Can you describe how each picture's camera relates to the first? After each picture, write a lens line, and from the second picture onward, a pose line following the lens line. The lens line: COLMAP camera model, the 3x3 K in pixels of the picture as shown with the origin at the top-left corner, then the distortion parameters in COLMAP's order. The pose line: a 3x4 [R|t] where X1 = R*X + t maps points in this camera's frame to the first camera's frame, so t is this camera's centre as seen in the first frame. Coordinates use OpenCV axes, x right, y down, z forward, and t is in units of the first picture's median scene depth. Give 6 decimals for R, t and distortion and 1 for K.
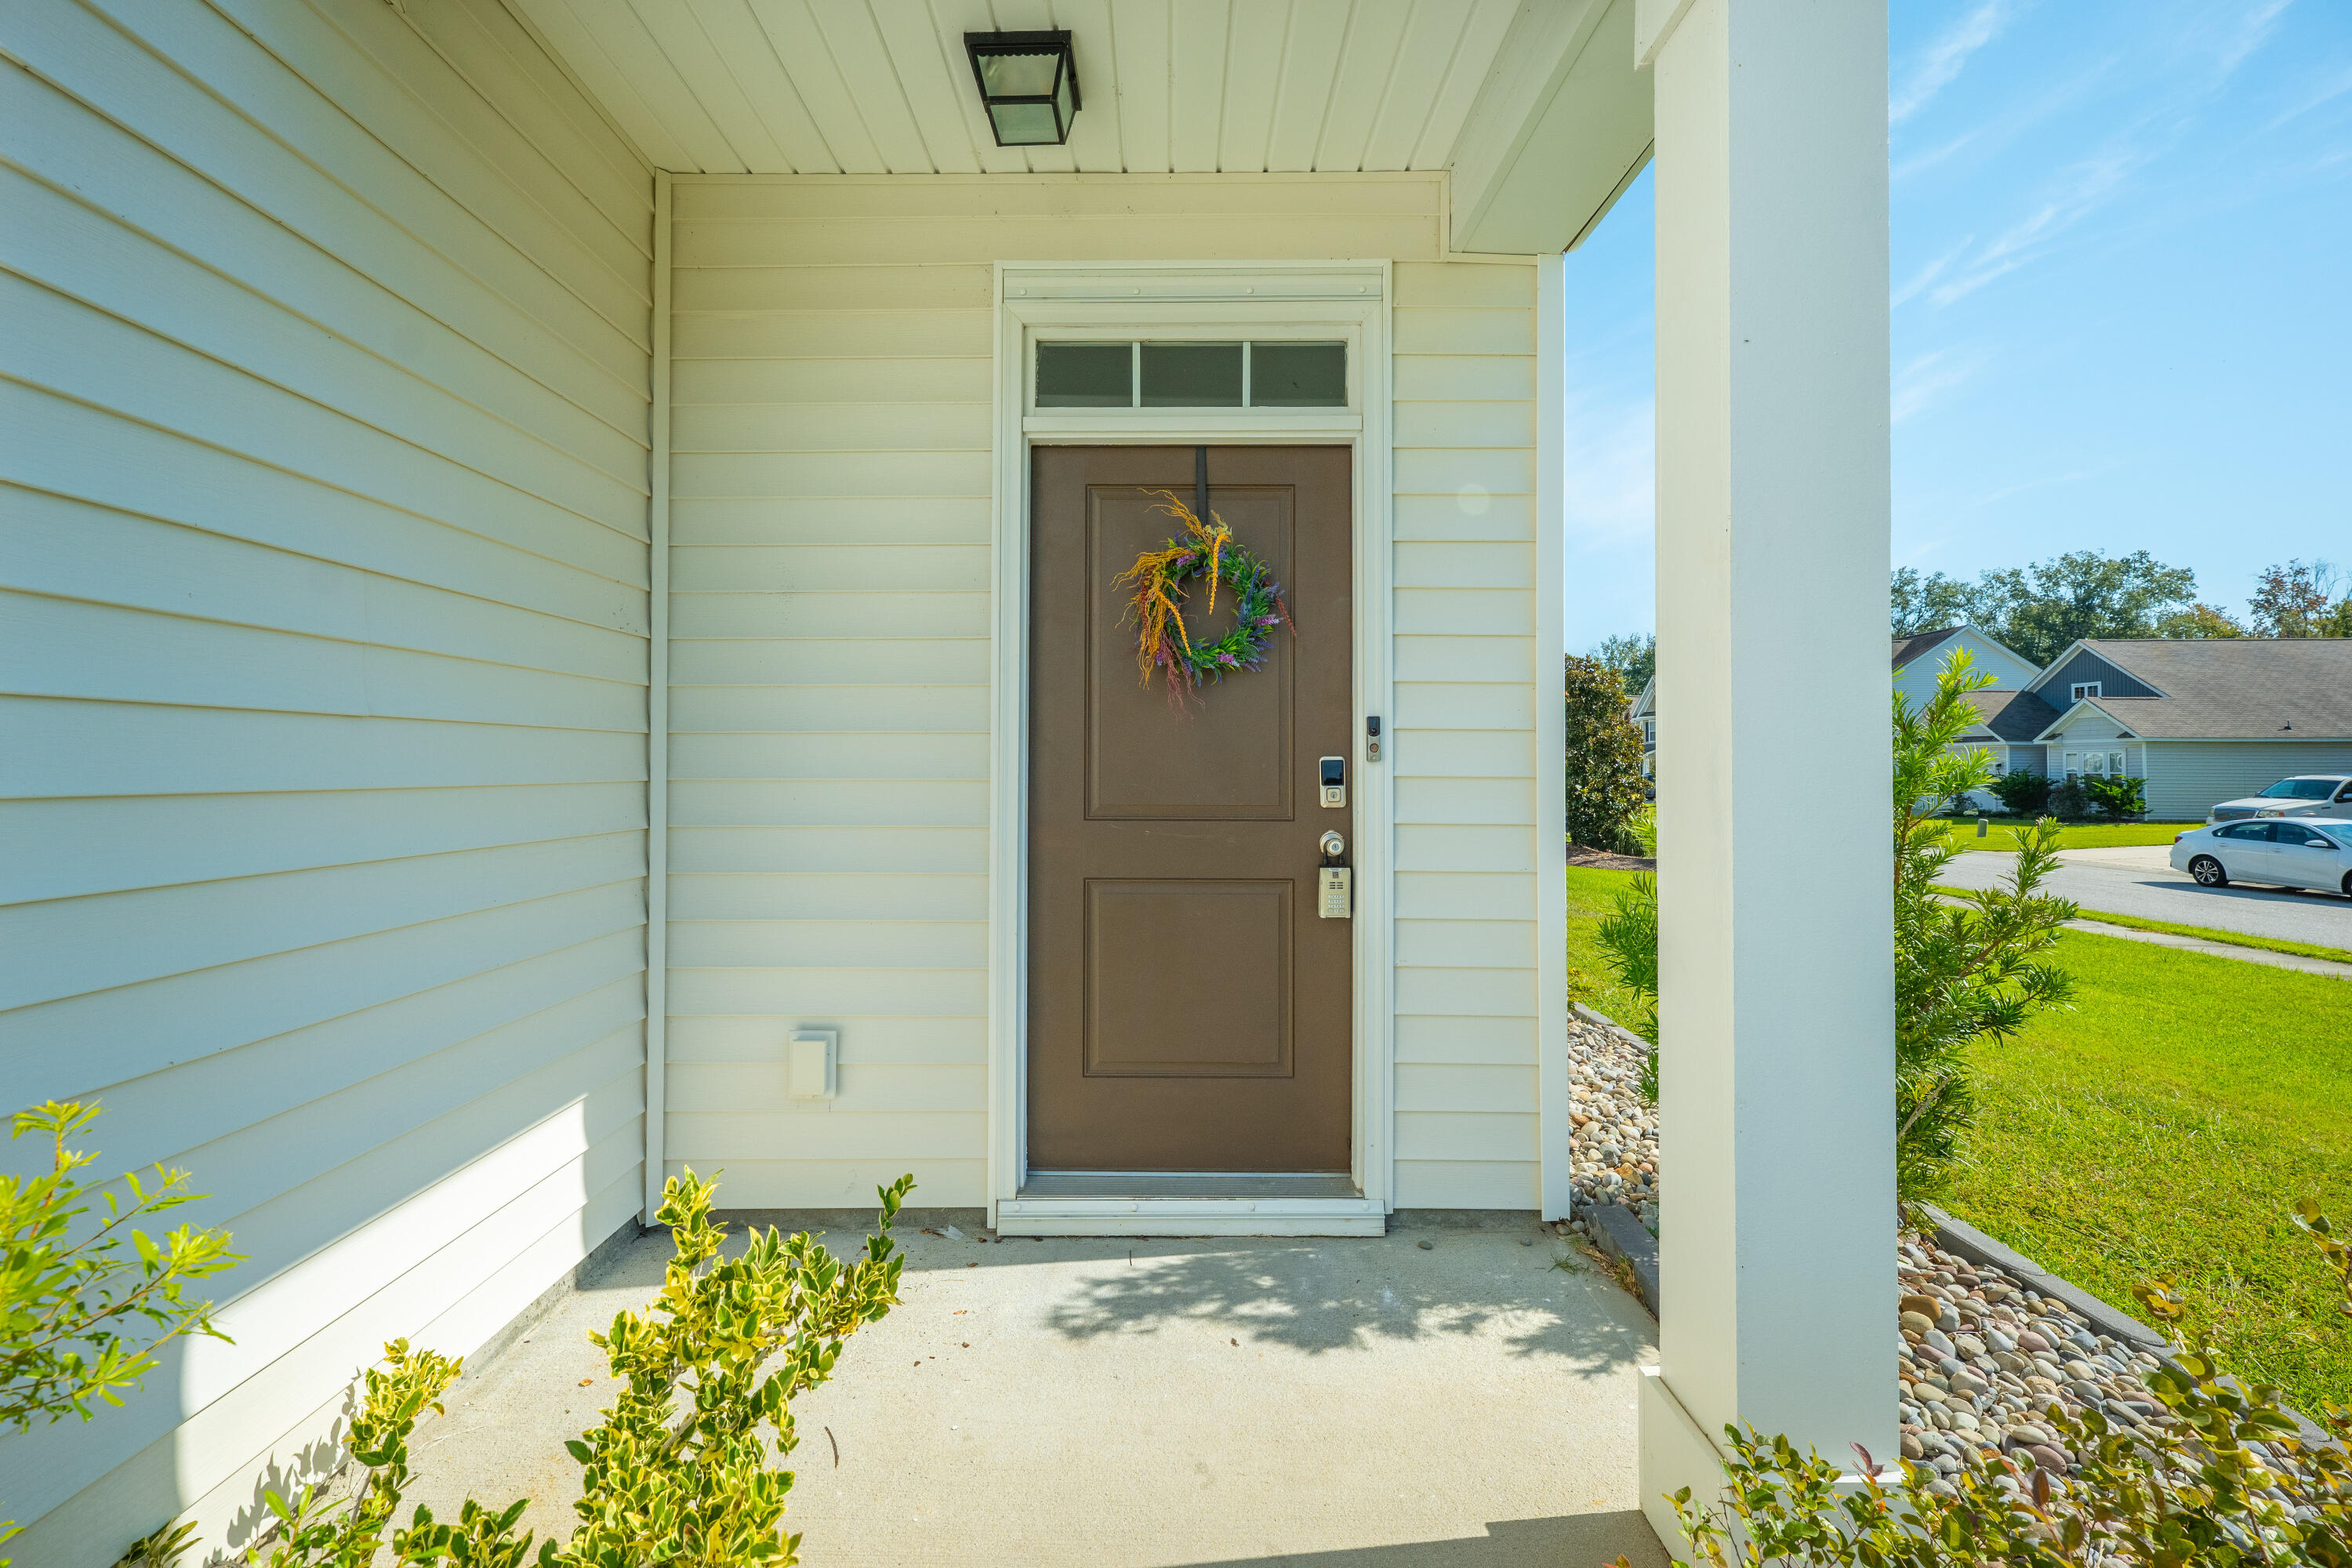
lens RADIAL K [[975.3, 0, 1155.6], [0, 975.3, 756.0], [0, 0, 1]] dist [0.001330, 0.000188]
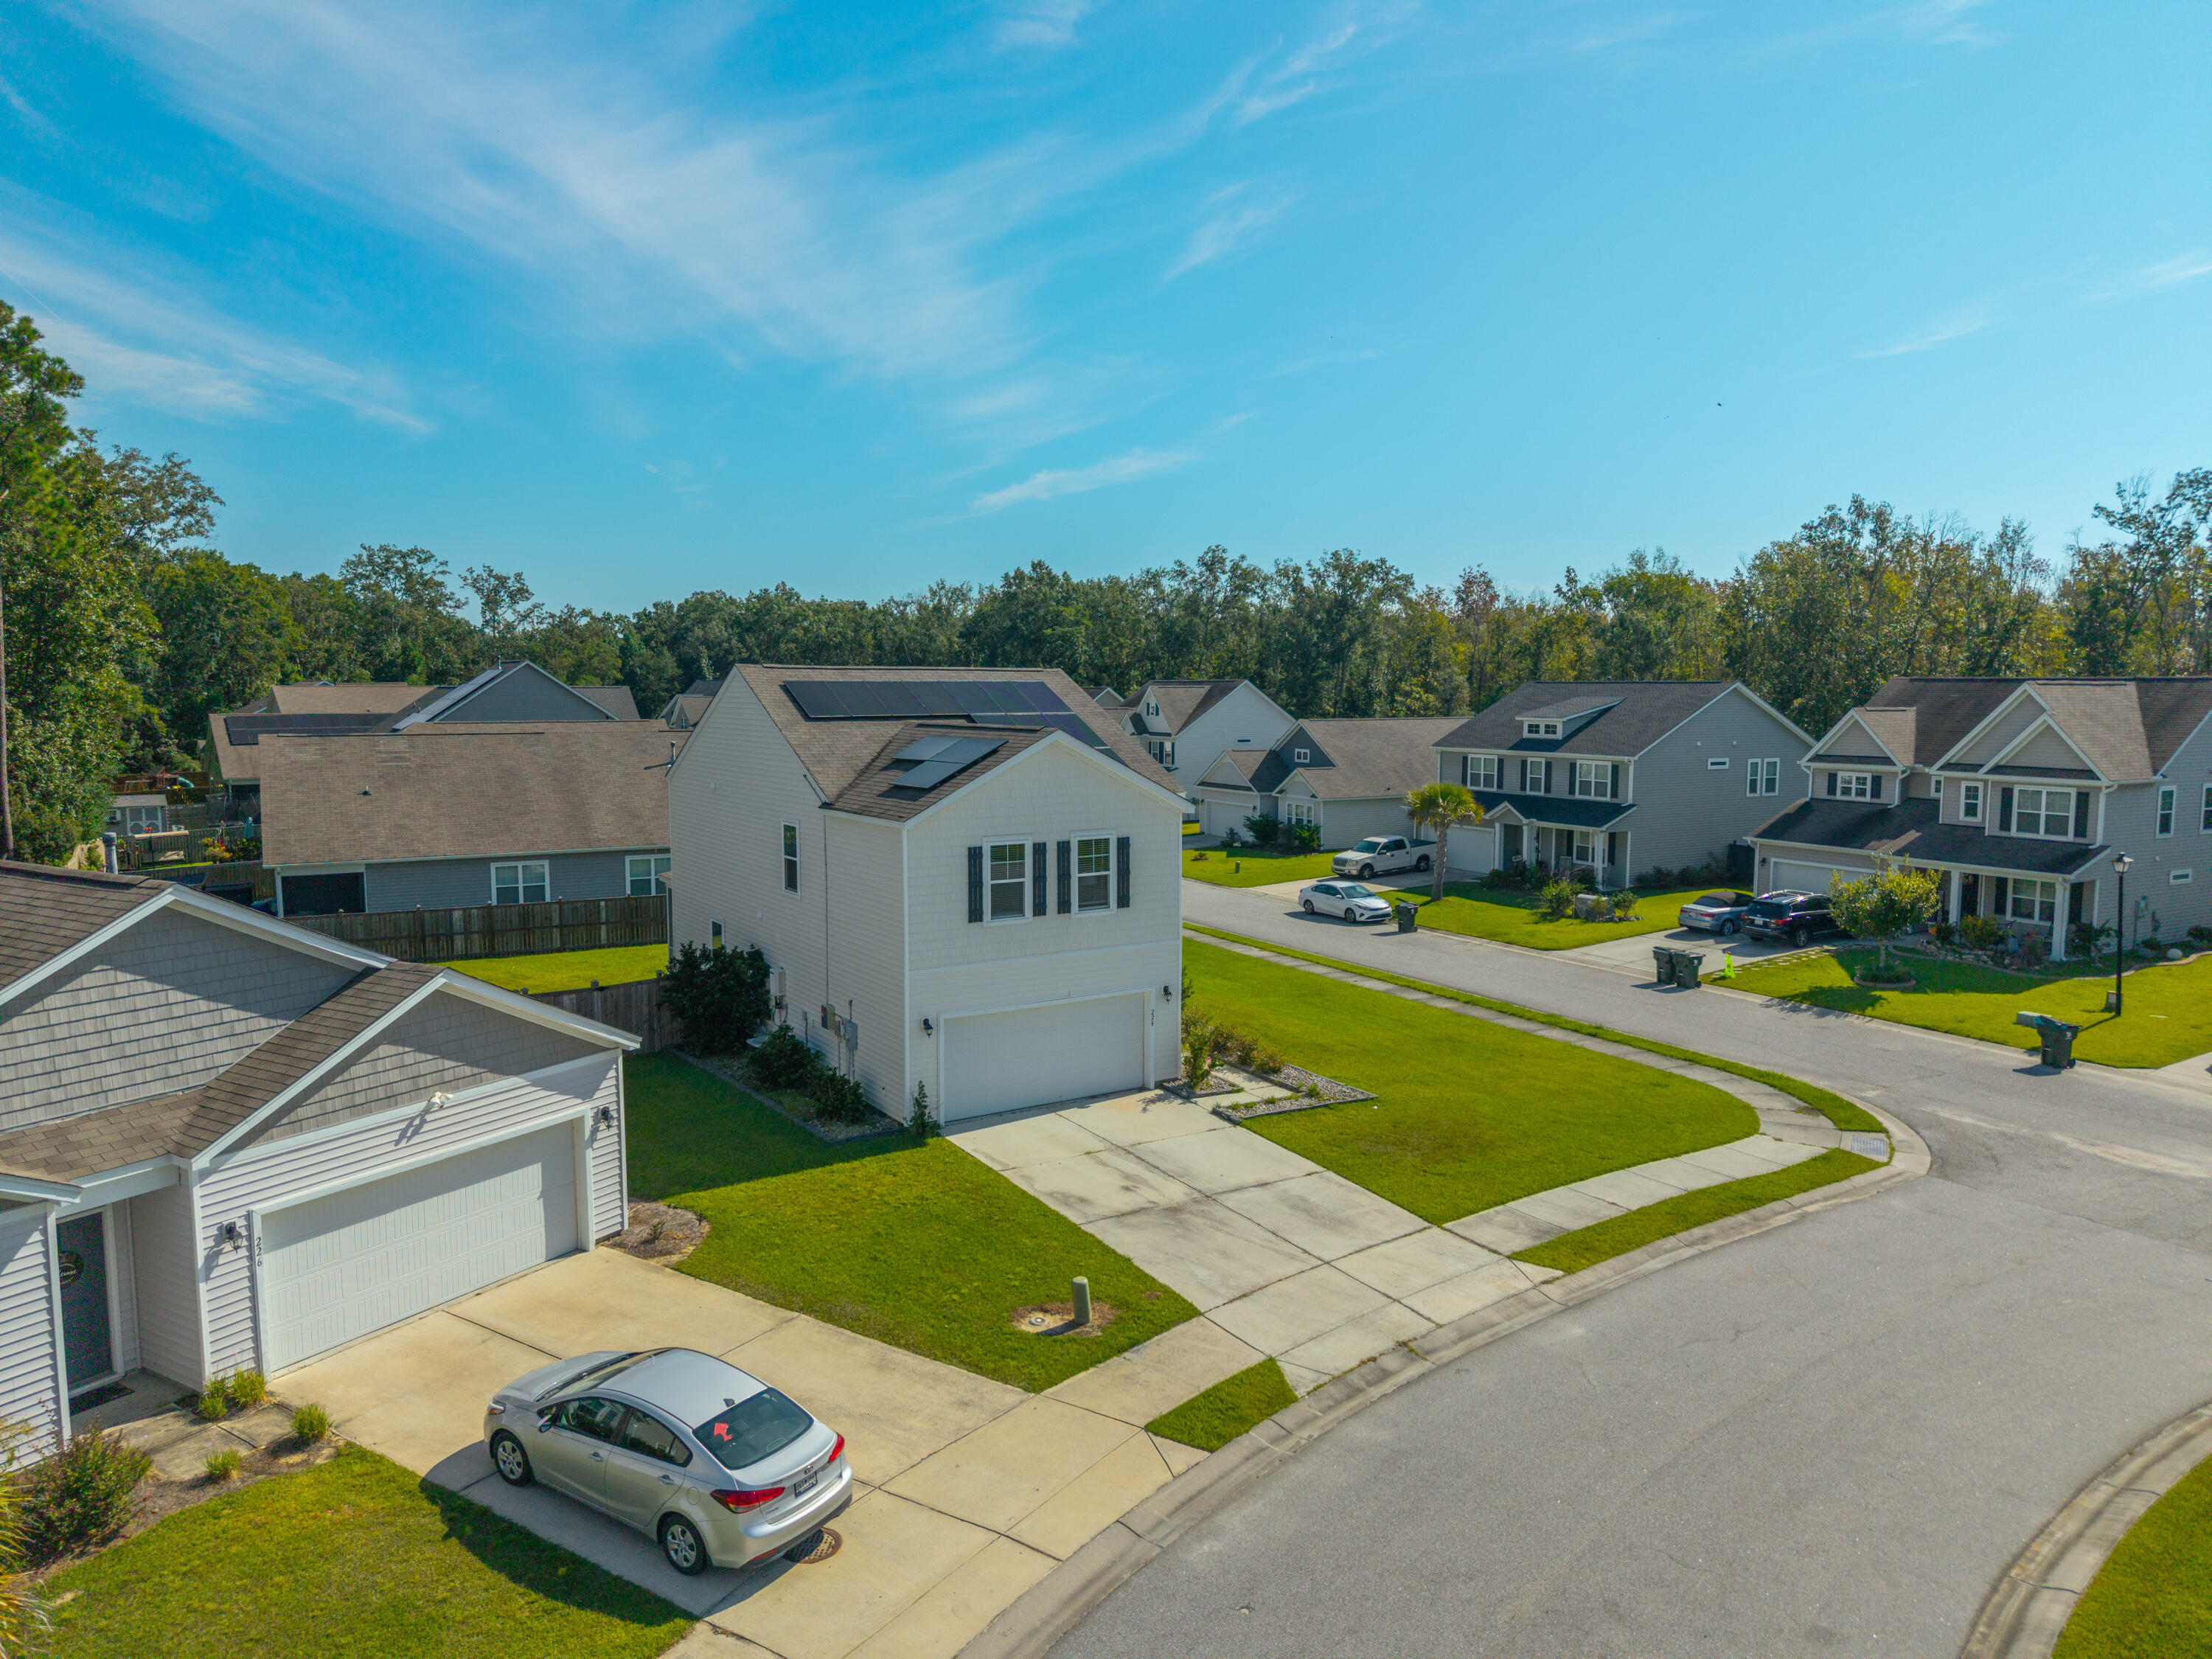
lens RADIAL K [[1480.1, 0, 1109.7], [0, 1480.1, 823.4], [0, 0, 1]] dist [0.067251, -0.091622]
pose [[0.836602, -0.051284, 0.545405, -0.206424], [-0.006888, 0.994545, 0.104081, -0.079179], [-0.547768, -0.090831, 0.831685, -0.284344]]
